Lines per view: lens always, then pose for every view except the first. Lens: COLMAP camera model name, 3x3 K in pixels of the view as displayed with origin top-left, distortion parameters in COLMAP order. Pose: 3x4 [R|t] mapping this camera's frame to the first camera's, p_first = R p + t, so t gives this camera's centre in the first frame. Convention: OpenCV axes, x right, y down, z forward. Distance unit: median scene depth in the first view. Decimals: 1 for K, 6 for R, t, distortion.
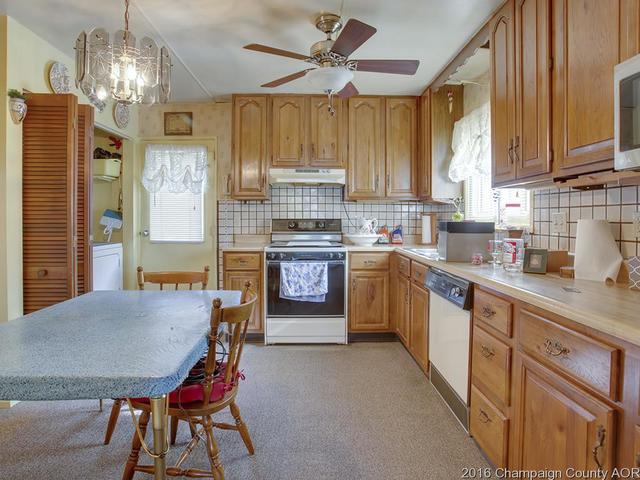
lens RADIAL K [[366.0, 0, 316.9], [0, 366.0, 217.4], [0, 0, 1]] dist [-0.068397, 0.021700]
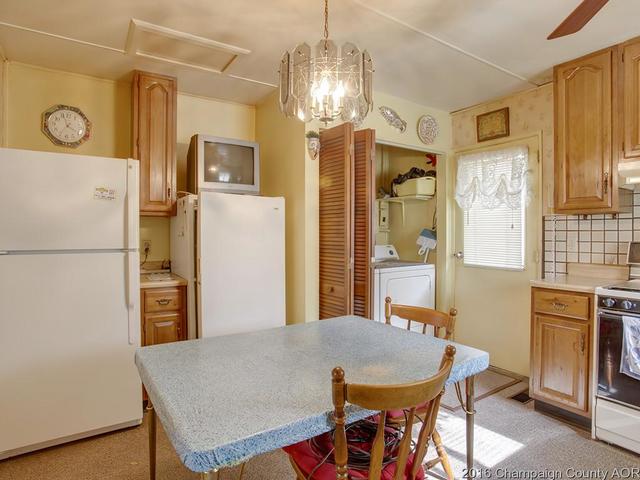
lens RADIAL K [[366.0, 0, 318.6], [0, 366.0, 233.5], [0, 0, 1]] dist [-0.068397, 0.021700]
pose [[0.520791, 0.002866, -0.853679, 0.119232], [0.003087, 0.999981, 0.005241, -0.016162], [0.853678, -0.005365, 0.520773, 0.233814]]
